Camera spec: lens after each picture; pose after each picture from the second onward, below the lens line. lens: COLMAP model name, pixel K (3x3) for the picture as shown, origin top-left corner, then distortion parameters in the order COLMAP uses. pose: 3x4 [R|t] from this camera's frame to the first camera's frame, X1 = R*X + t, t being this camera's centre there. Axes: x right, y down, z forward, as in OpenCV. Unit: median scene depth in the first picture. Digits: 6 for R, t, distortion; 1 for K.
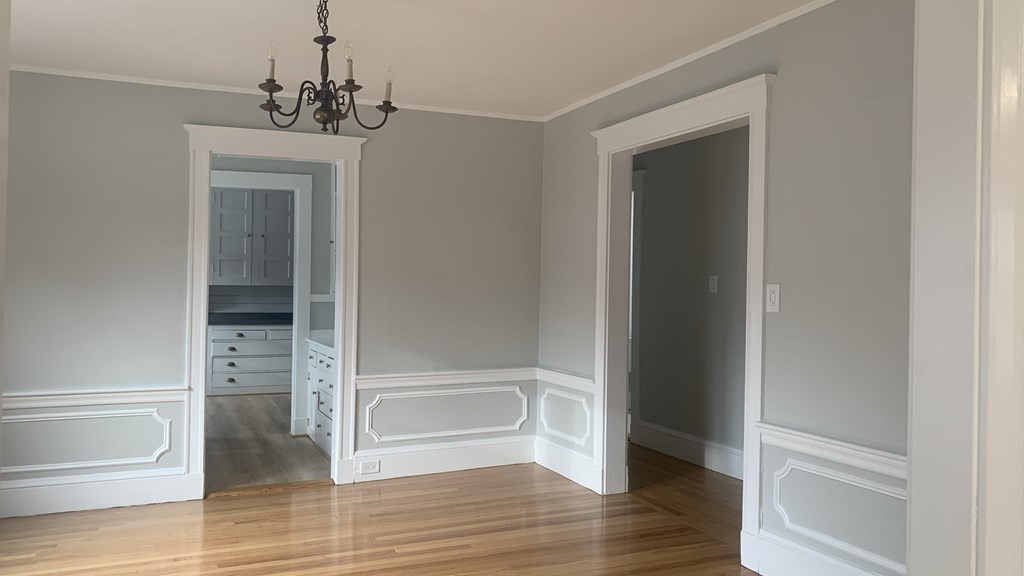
lens RADIAL K [[797.2, 0, 517.0], [0, 797.2, 281.9], [0, 0, 1]] dist [0.088080, -0.152861]
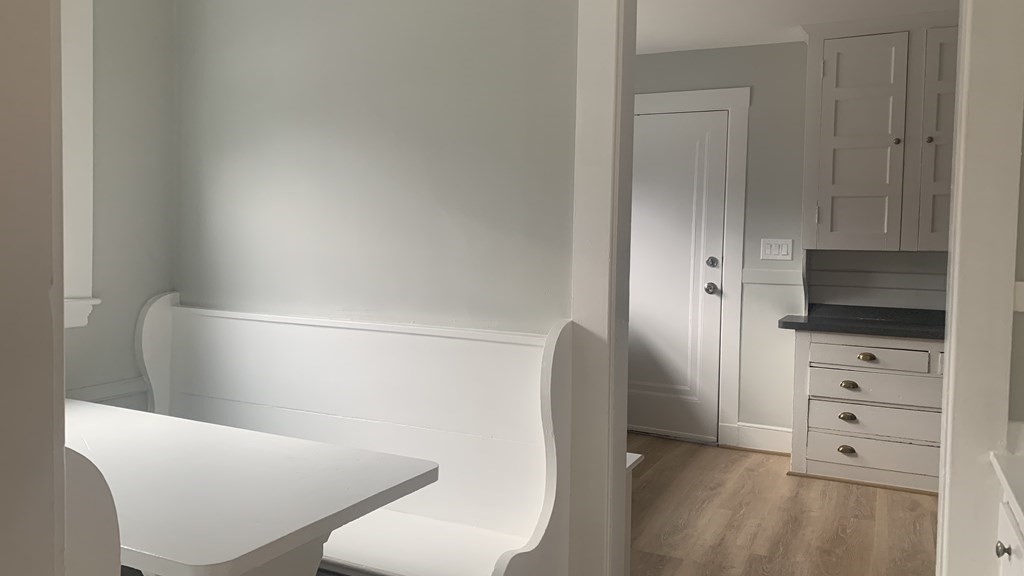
lens RADIAL K [[797.2, 0, 517.0], [0, 797.2, 281.9], [0, 0, 1]] dist [0.088080, -0.152861]
pose [[0.656855, 0.038267, -0.753046, -0.232626], [-0.005513, 0.998928, 0.045954, 0.004814], [0.753997, -0.026034, 0.656362, 0.976260]]
